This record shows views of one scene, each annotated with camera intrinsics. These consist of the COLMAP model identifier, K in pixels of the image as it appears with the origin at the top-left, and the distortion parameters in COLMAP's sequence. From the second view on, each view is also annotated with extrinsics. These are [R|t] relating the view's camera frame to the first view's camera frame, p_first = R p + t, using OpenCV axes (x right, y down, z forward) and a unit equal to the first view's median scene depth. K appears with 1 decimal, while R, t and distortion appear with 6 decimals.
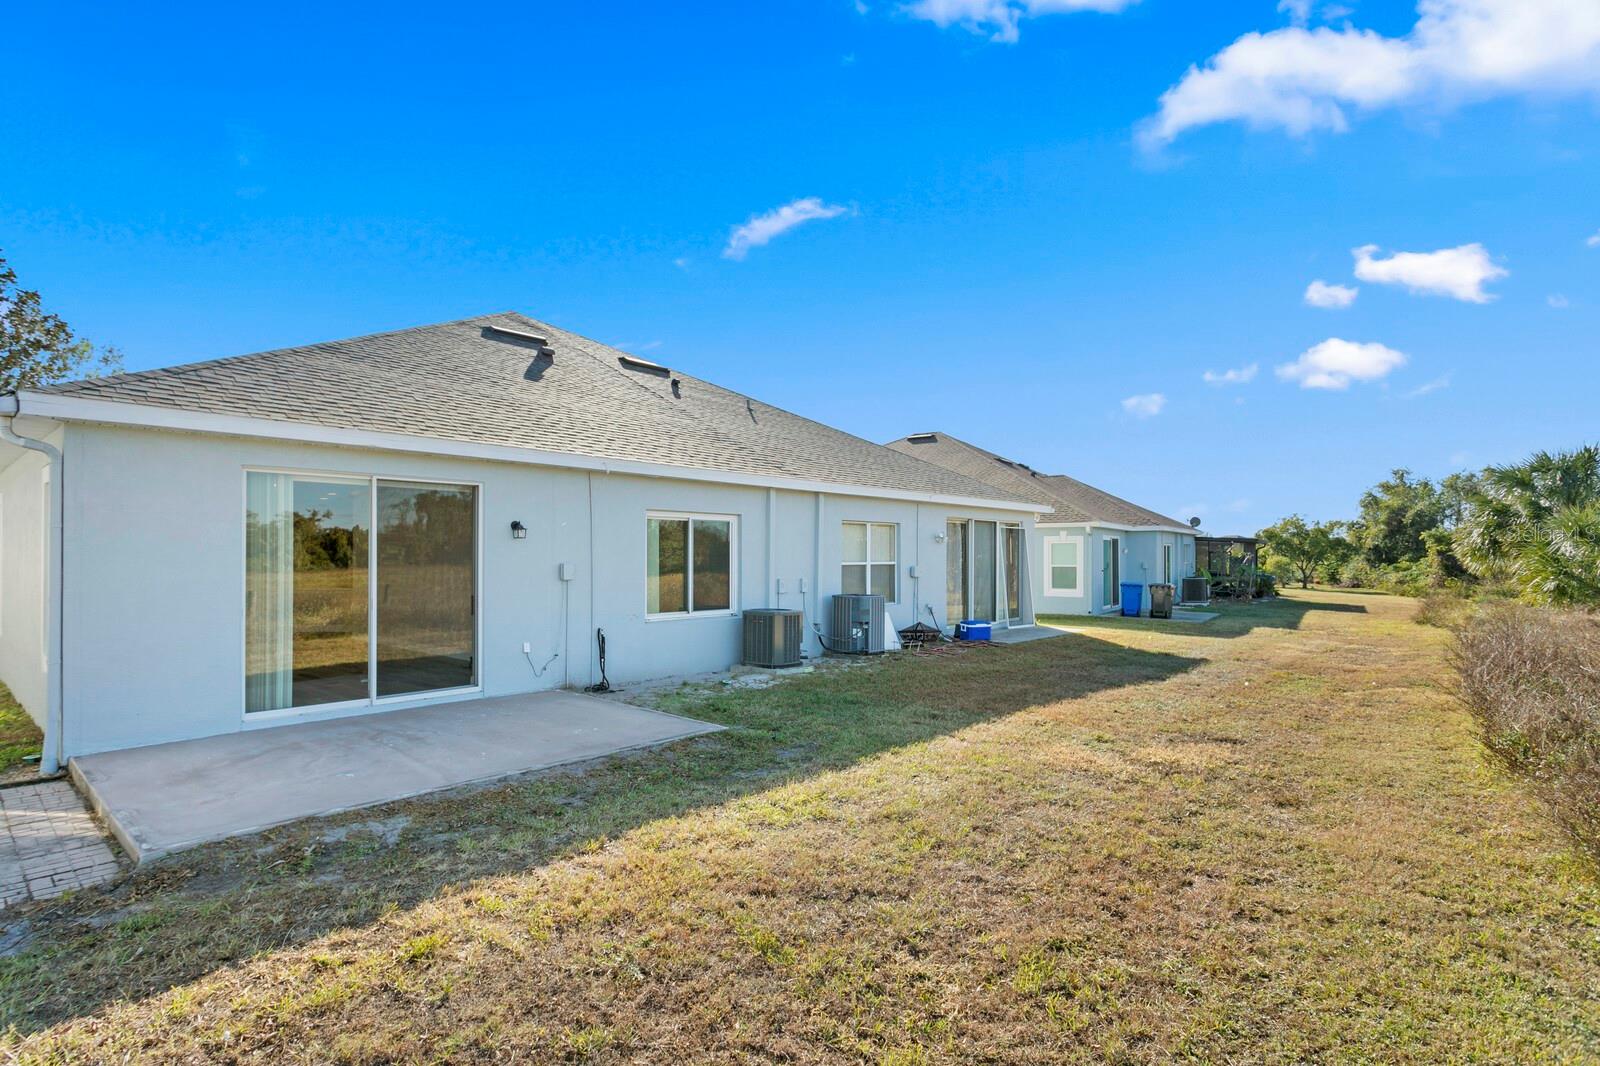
lens RADIAL K [[817.0, 0, 799.0], [0, 817.0, 538.7], [0, 0, 1]] dist [-0.007123, 0.000094]
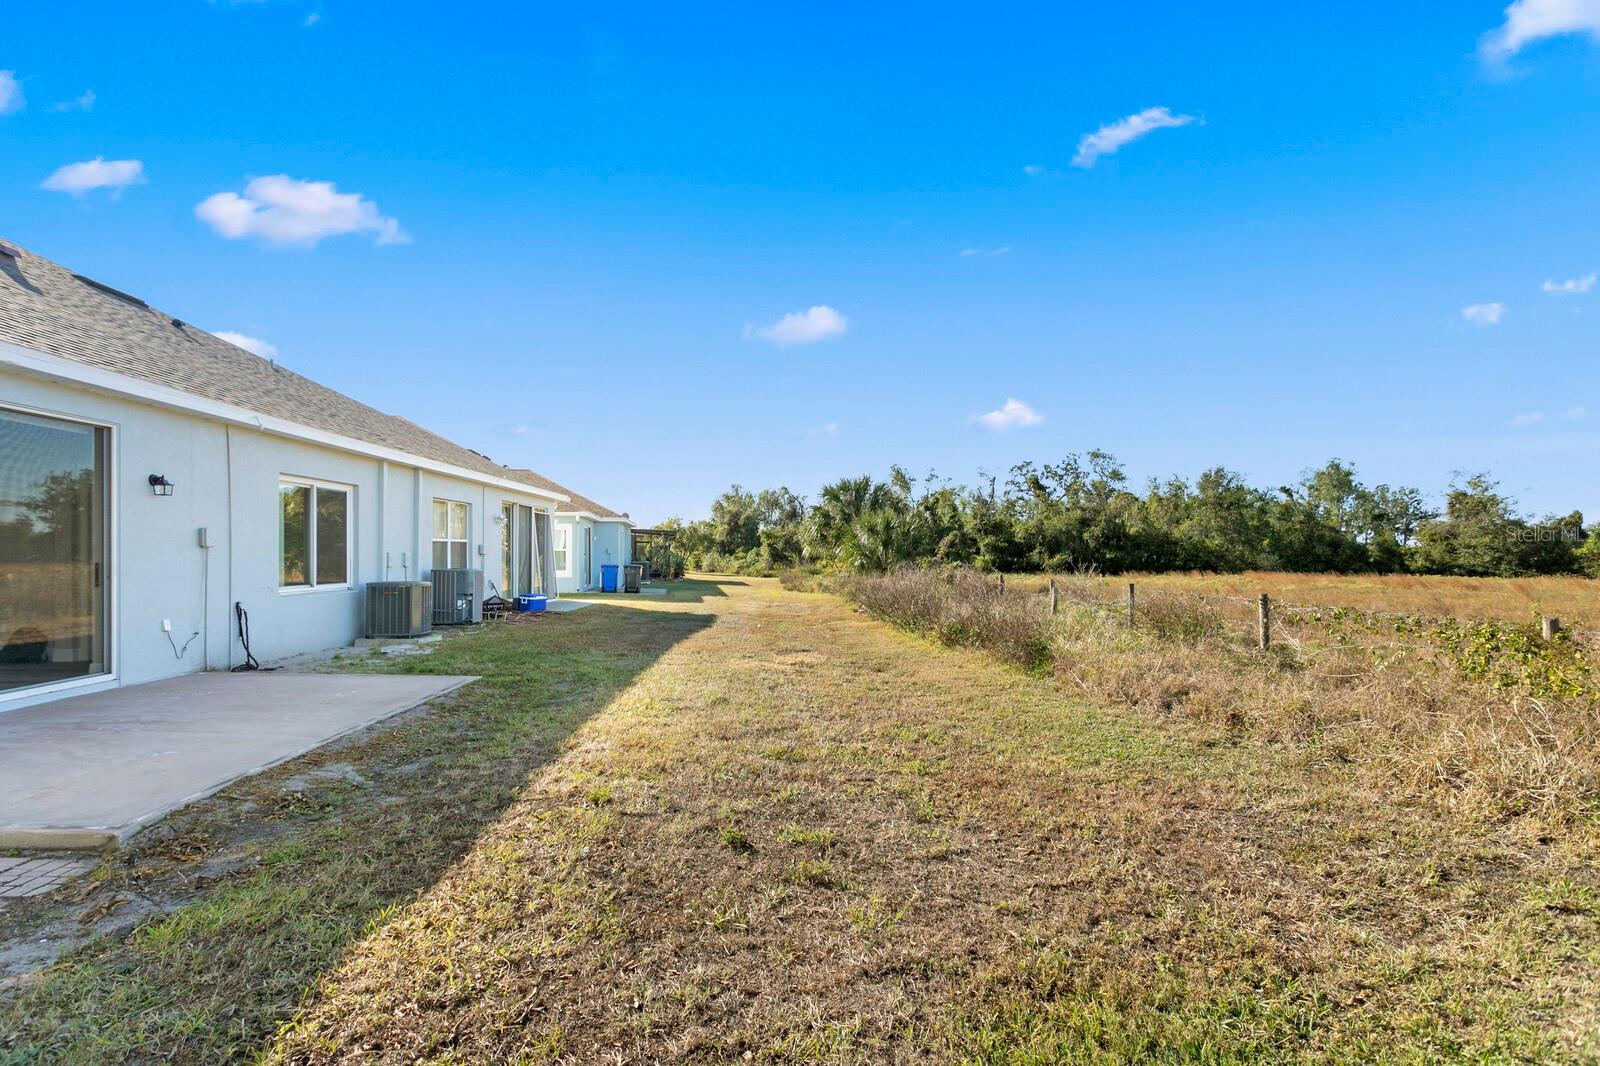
lens RADIAL K [[773.7, 0, 807.0], [0, 773.7, 540.9], [0, 0, 1]] dist [0.019643, -0.000324]
pose [[0.722949, 0.012153, 0.690795, -0.320526], [-0.017895, 0.999839, 0.001138, 0.025822], [-0.690670, -0.013184, 0.723050, -0.035069]]
